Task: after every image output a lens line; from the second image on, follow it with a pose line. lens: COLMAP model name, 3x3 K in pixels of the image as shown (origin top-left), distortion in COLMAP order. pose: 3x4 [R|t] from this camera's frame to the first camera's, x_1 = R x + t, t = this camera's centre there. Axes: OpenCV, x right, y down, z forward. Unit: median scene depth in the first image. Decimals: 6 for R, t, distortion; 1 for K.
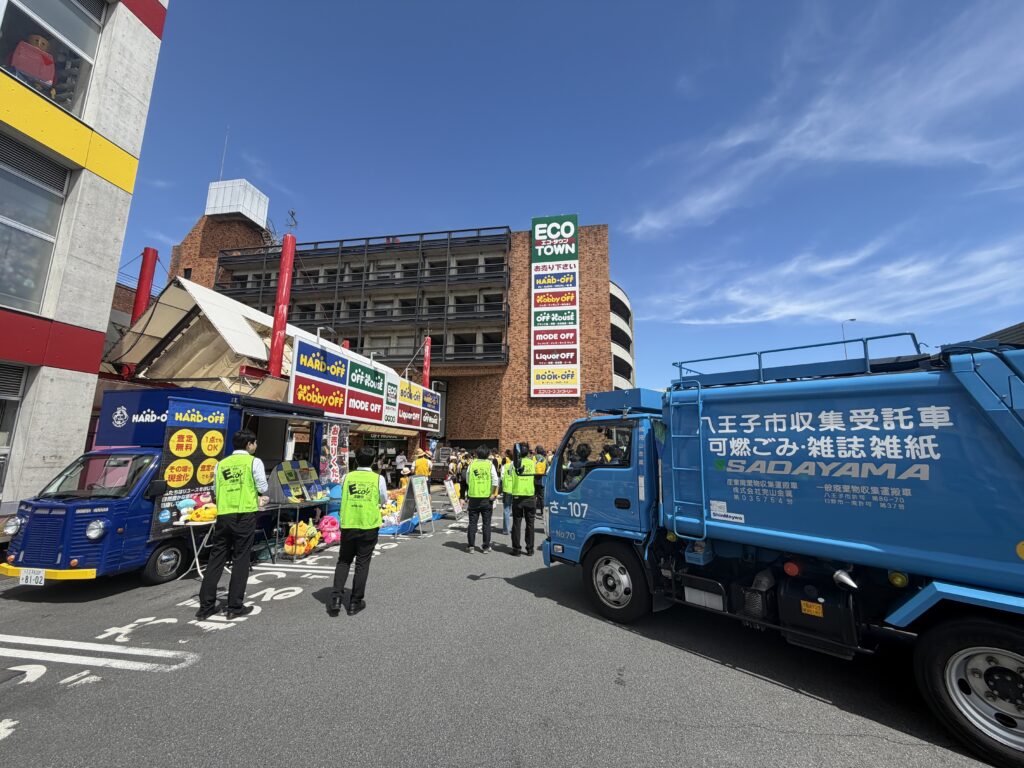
lens RADIAL K [[412.0, 0, 512.0], [0, 412.0, 384.0], [0, 0, 1]] dist [0.000492, 0.000059]
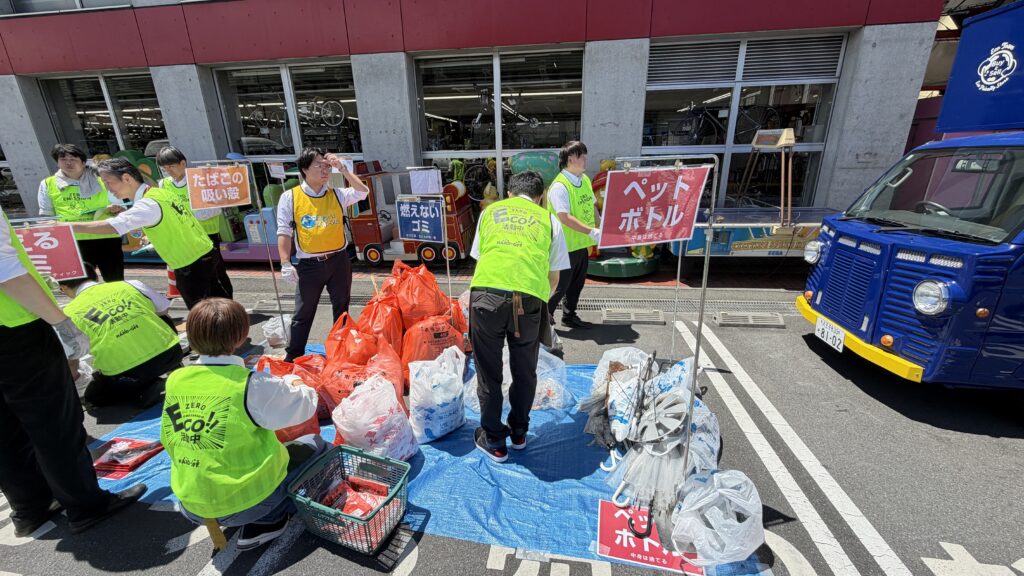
lens RADIAL K [[404.7, 0, 512.0], [0, 404.7, 288.0], [0, 0, 1]] dist [0.001271, 0.000204]
pose [[0.047293, 0.300062, -0.952747, -0.520713], [0.188765, 0.933943, 0.303510, 0.081952], [0.980883, -0.194200, -0.012472, 0.463399]]
